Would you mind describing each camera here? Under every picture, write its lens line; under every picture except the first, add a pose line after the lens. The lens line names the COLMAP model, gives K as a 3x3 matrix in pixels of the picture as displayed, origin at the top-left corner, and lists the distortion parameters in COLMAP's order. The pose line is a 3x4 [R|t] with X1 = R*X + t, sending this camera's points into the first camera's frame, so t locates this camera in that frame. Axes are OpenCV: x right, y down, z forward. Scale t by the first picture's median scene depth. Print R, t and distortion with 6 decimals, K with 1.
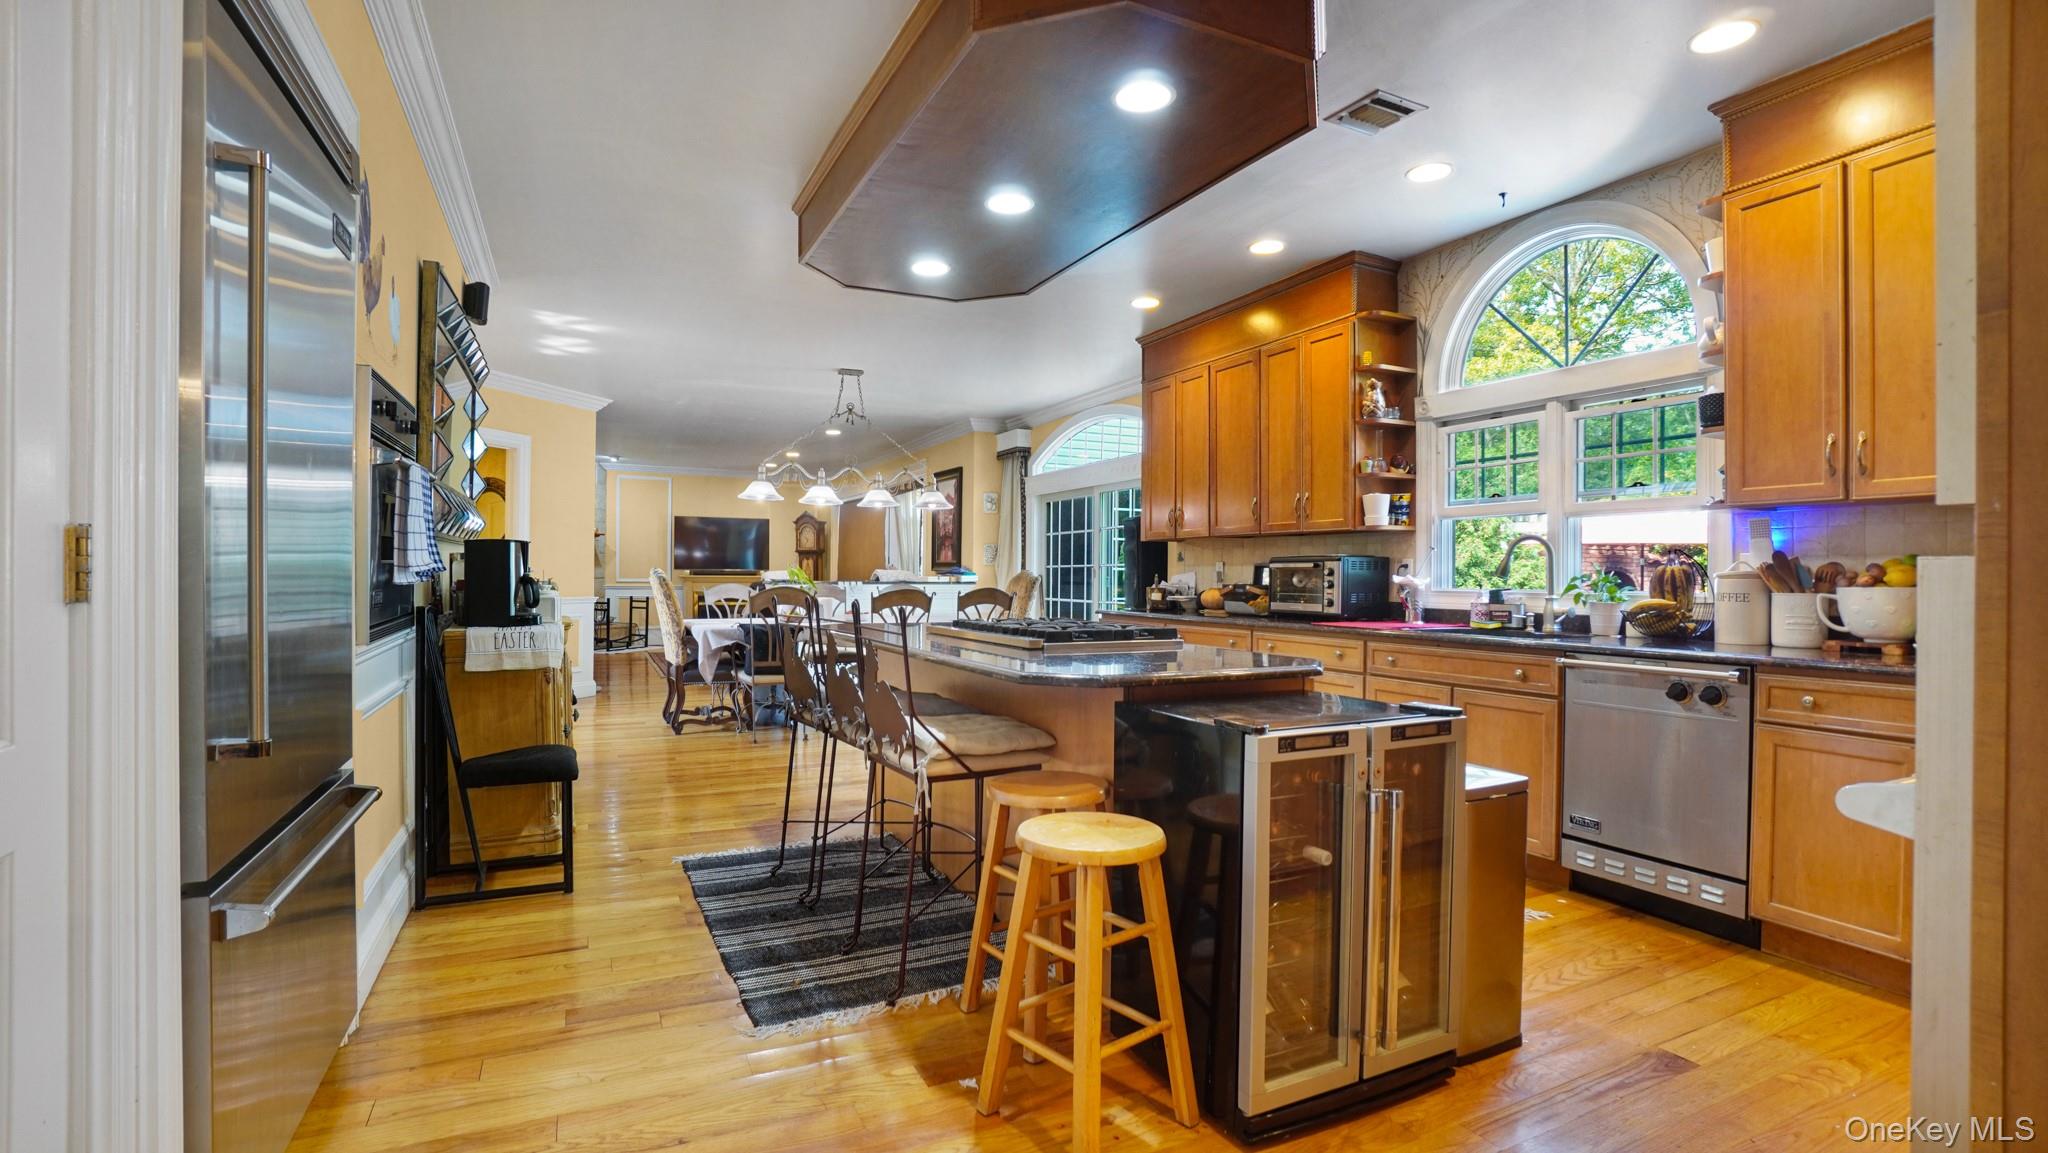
lens RADIAL K [[940.4, 0, 1010.4], [0, 940.4, 578.9], [0, 0, 1]] dist [-0.032612, 0.014607]
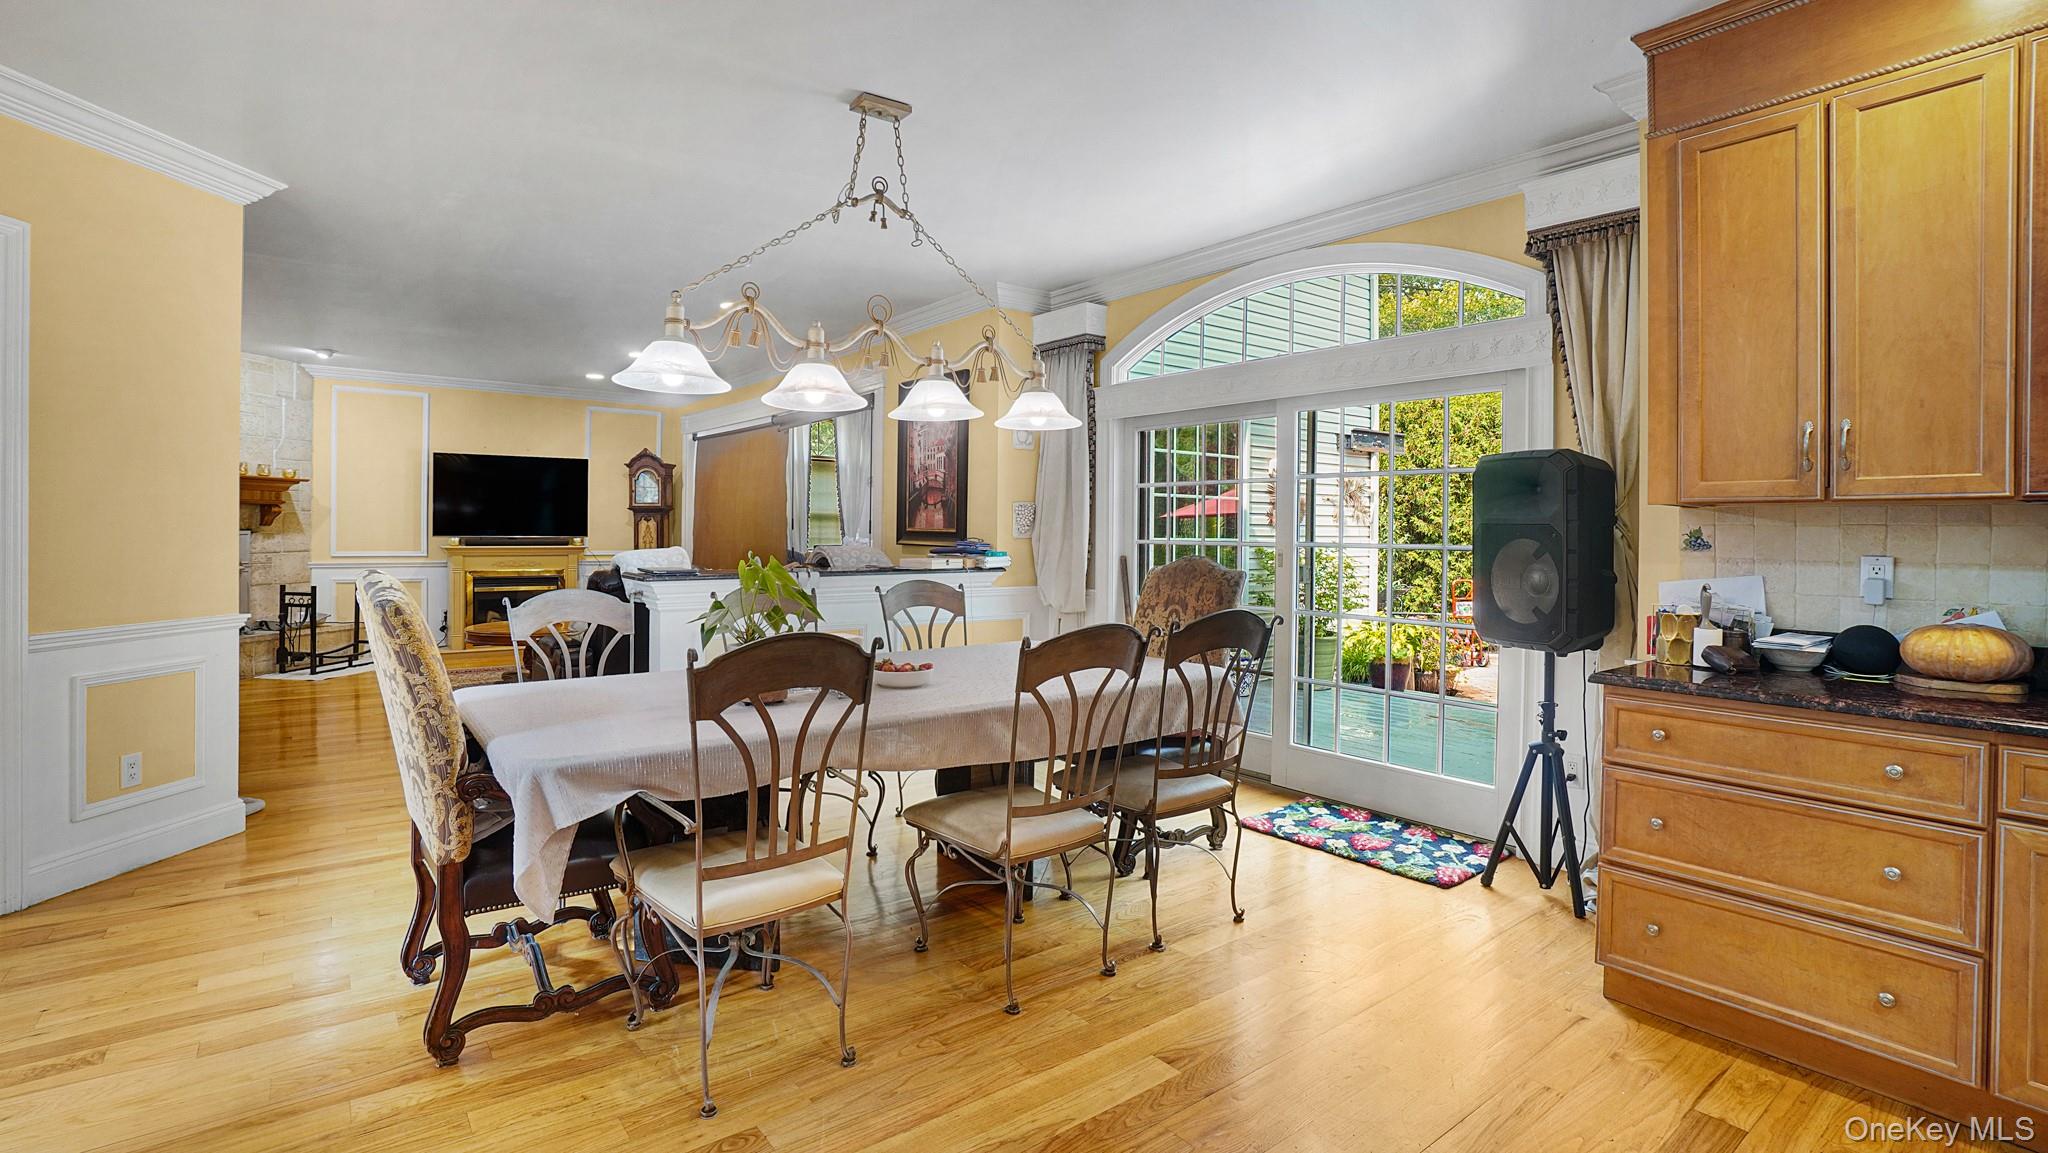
lens RADIAL K [[940.4, 0, 1007.6], [0, 940.4, 539.3], [0, 0, 1]] dist [-0.032612, 0.014607]
pose [[0.978431, 0.000627, 0.206574, -0.170198], [-0.001974, 0.999978, 0.006313, -0.019139], [-0.206566, -0.006584, 0.978411, 0.475989]]
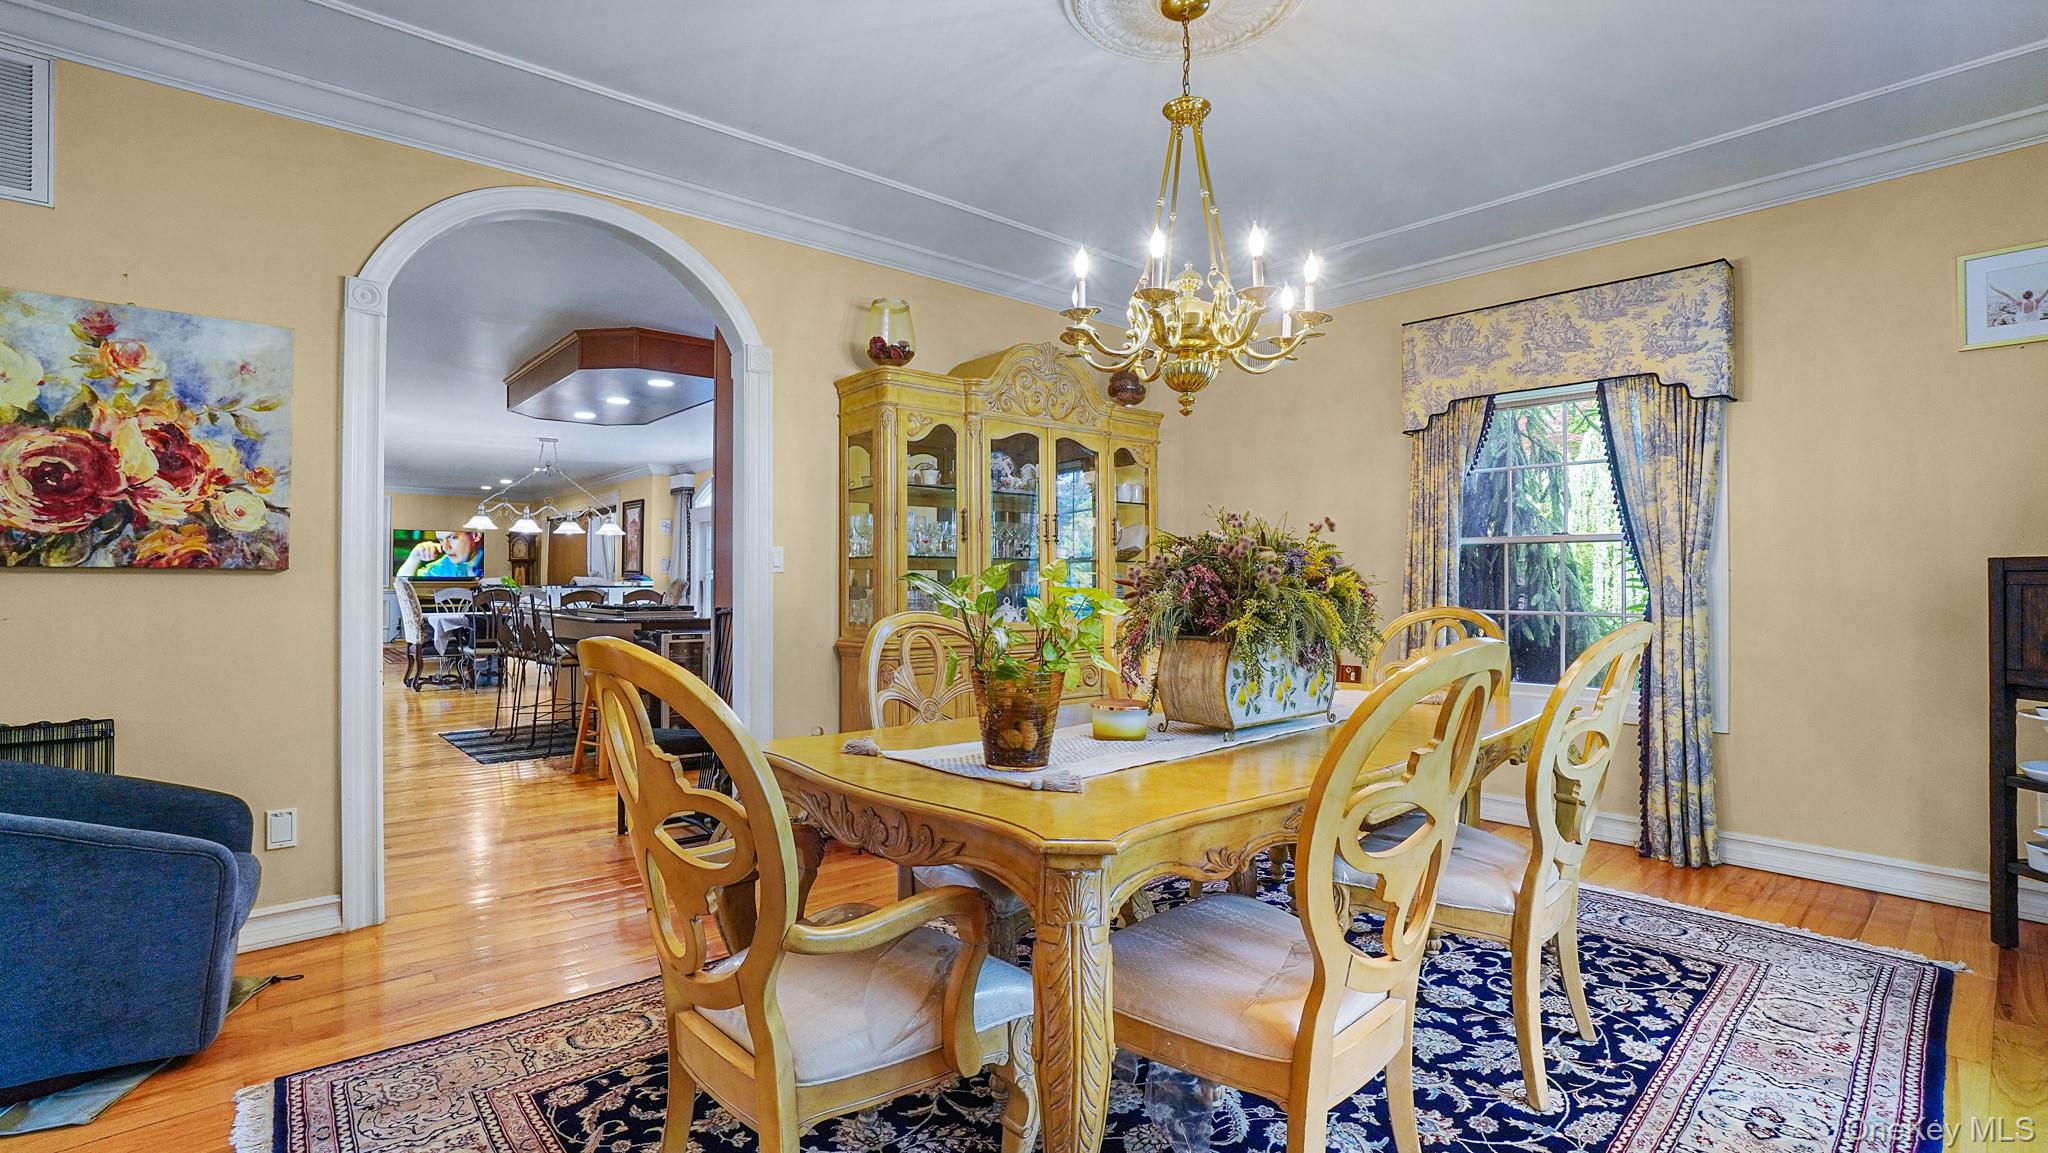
lens RADIAL K [[940.4, 0, 1025.4], [0, 940.4, 571.7], [0, 0, 1]] dist [-0.032612, 0.014607]
pose [[0.961833, -0.005315, 0.273586, 0.120606], [0.007747, 0.999940, -0.007809, -0.001500], [-0.273528, 0.009630, 0.961816, -0.492798]]
